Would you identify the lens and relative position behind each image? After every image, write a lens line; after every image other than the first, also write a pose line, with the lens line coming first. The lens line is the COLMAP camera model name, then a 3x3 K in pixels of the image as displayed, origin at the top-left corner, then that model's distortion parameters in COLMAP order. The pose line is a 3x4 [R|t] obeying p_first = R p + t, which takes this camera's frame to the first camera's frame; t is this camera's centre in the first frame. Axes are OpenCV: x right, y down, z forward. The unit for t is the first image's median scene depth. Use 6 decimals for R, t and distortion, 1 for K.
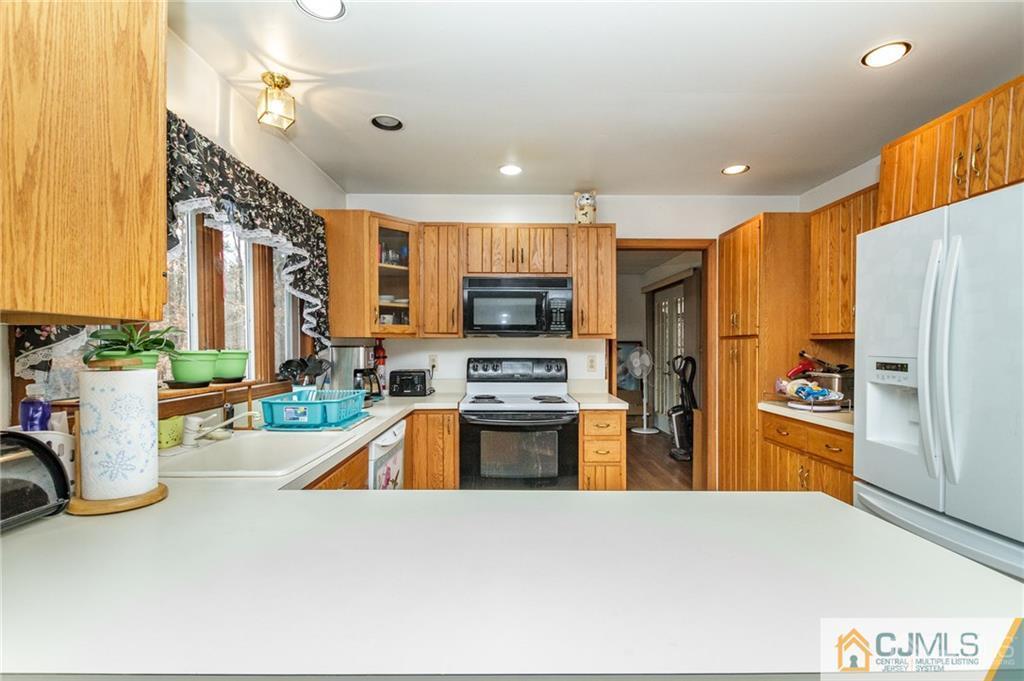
lens RADIAL K [[465.0, 0, 511.3], [0, 465.0, 348.8], [0, 0, 1]] dist [0.003503, -0.000725]
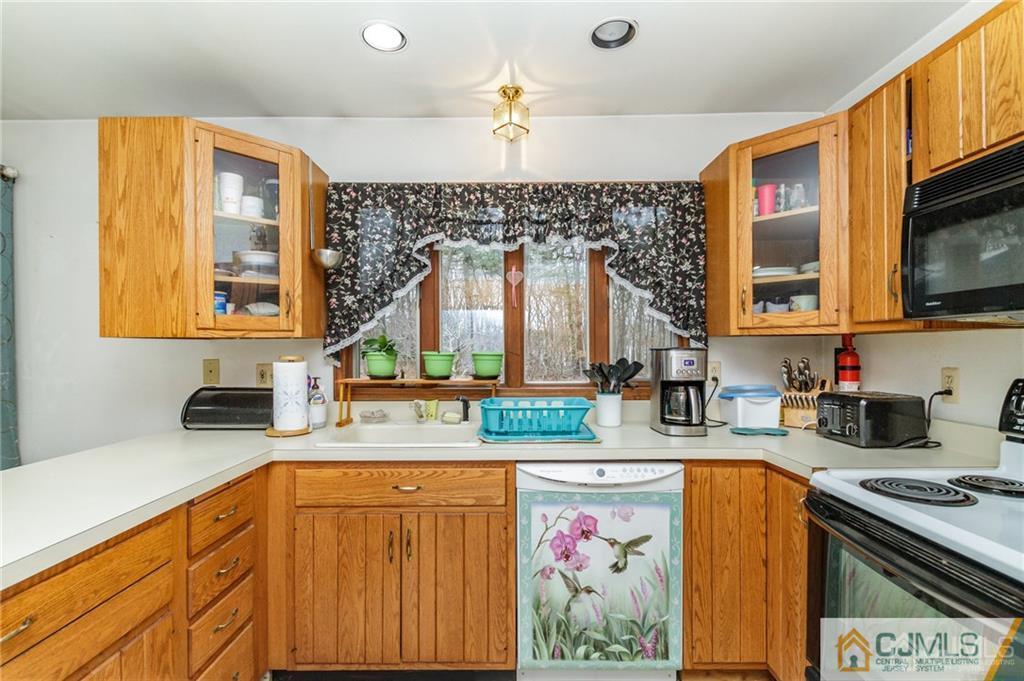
lens RADIAL K [[465.0, 0, 511.3], [0, 465.0, 348.8], [0, 0, 1]] dist [0.003503, -0.000725]
pose [[-0.015022, -0.001121, -0.999887, 0.349133], [-0.002718, 0.999996, -0.001081, -0.003180], [0.999883, 0.002701, -0.015025, 0.672597]]
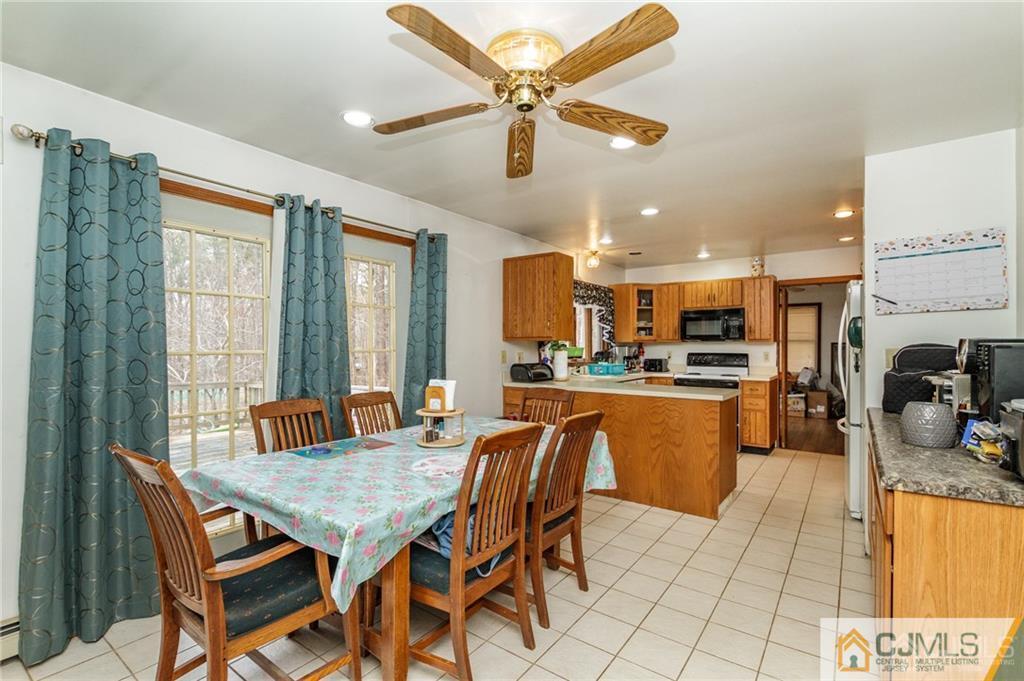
lens RADIAL K [[465.0, 0, 511.3], [0, 465.0, 348.8], [0, 0, 1]] dist [0.003503, -0.000725]
pose [[0.799253, 0.003254, -0.600985, 0.526700], [-0.005839, 0.999980, -0.002350, 0.014132], [0.600966, 0.005387, 0.799257, -1.027149]]
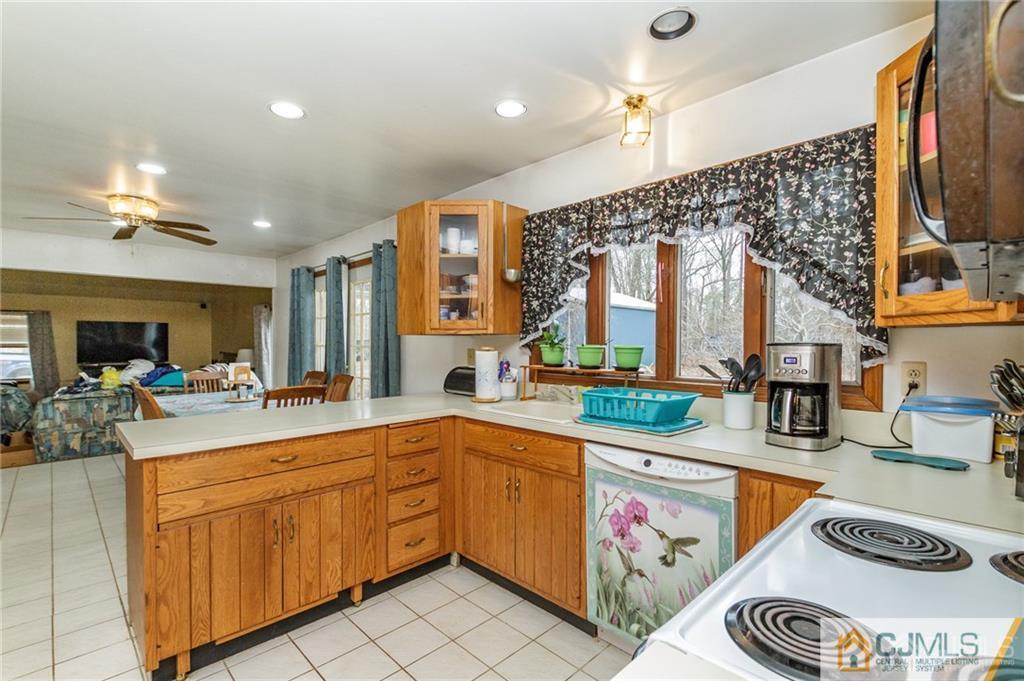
lens RADIAL K [[465.0, 0, 511.3], [0, 465.0, 348.8], [0, 0, 1]] dist [0.003503, -0.000725]
pose [[-0.720818, 0.006159, -0.693097, 0.310904], [-0.007835, 0.999824, 0.017034, -0.005411], [0.693080, 0.017708, -0.720643, 1.056338]]
